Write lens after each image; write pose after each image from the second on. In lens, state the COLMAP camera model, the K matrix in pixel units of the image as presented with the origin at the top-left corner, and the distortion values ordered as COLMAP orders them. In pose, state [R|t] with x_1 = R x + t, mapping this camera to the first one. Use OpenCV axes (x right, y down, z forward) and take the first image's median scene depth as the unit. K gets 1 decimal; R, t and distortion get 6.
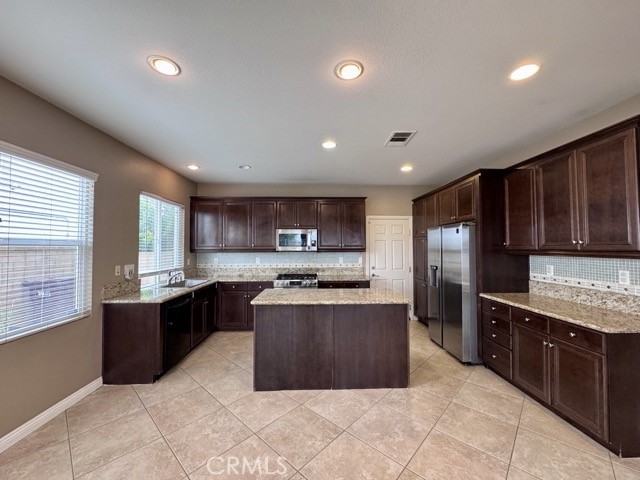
lens RADIAL K [[255.5, 0, 318.6], [0, 255.5, 238.9], [0, 0, 1]] dist [-0.003026, -0.000177]
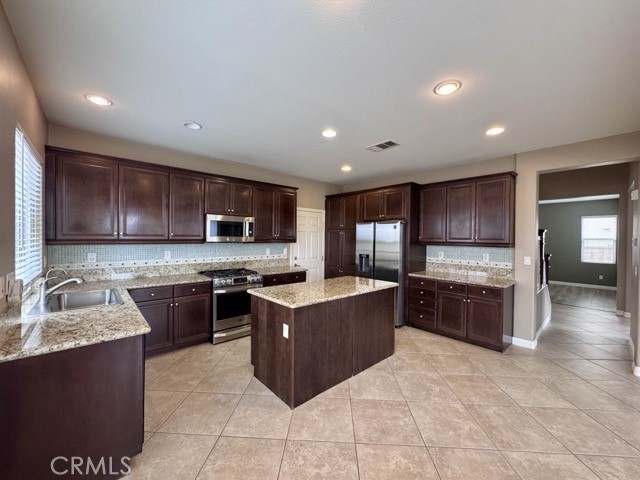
lens RADIAL K [[255.5, 0, 318.7], [0, 255.5, 239.5], [0, 0, 1]] dist [-0.003026, -0.000177]
pose [[0.765463, 0.005258, 0.643458, -0.573273], [-0.034244, 0.998882, 0.032576, 0.003001], [-0.642568, -0.046970, 0.764788, 0.252684]]
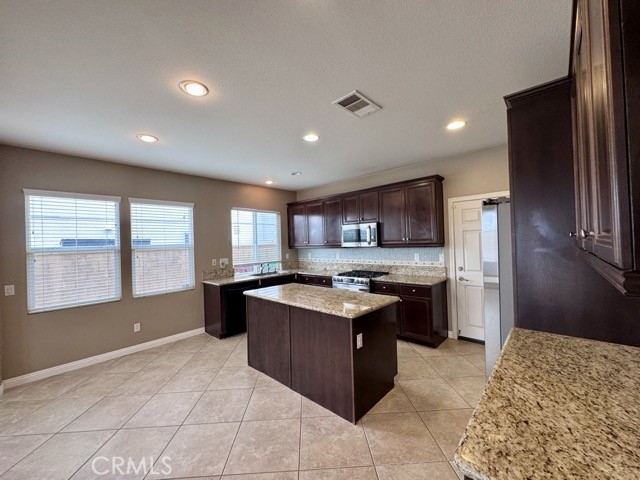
lens RADIAL K [[255.5, 0, 318.2], [0, 255.5, 237.5], [0, 0, 1]] dist [-0.003026, -0.000177]
pose [[0.710590, -0.032097, -0.702874, 0.676322], [0.052677, 0.998582, 0.007655, -0.004181], [0.701632, -0.042465, 0.711273, 0.306633]]
